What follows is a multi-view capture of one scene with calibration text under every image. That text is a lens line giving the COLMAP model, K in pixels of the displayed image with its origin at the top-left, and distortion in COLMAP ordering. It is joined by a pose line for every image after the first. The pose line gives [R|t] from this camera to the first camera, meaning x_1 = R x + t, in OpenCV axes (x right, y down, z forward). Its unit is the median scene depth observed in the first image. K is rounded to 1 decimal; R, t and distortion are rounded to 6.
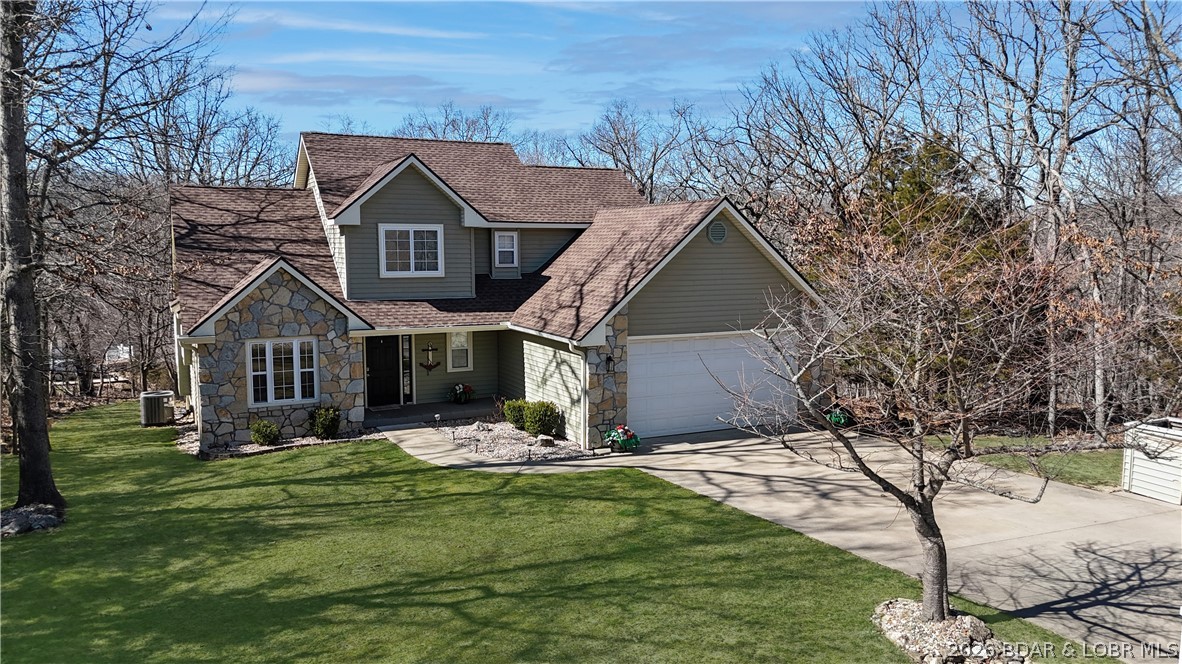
lens RADIAL K [[848.0, 0, 591.2], [0, 848.0, 333.1], [0, 0, 1]] dist [0.029508, -0.040533]
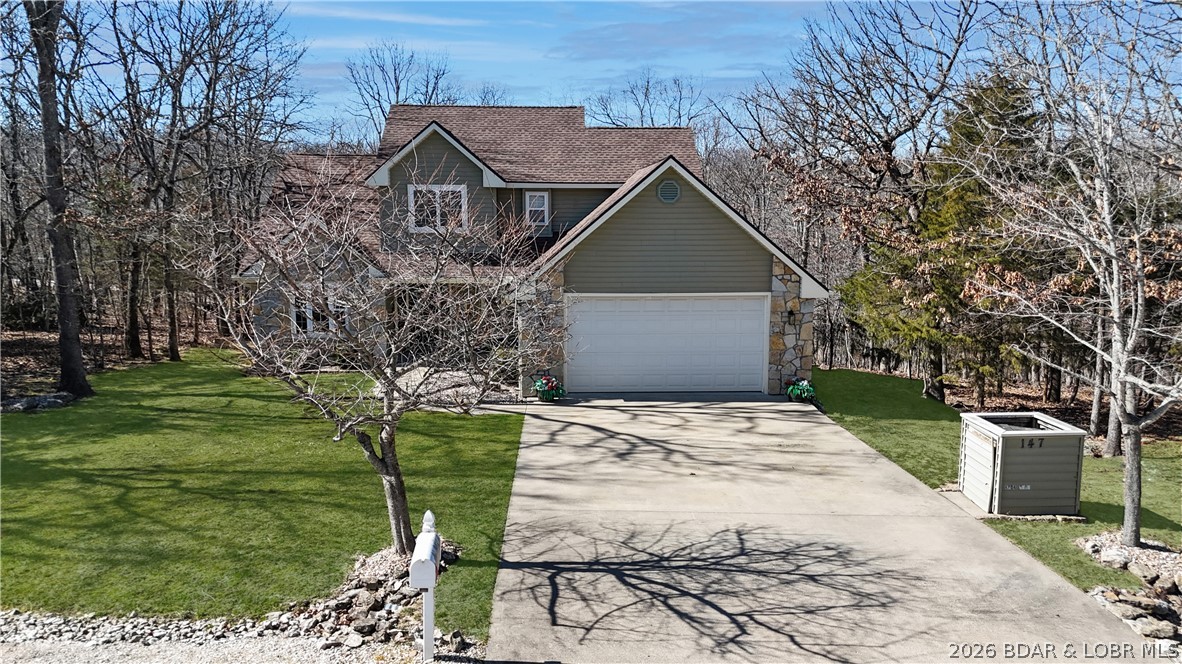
lens RADIAL K [[848.0, 0, 603.7], [0, 848.0, 324.2], [0, 0, 1]] dist [0.029508, -0.040533]
pose [[0.925185, 0.056928, -0.375222, 0.812243], [-0.043121, 0.998051, 0.045100, -0.009993], [0.377059, -0.025546, 0.925837, 0.082465]]
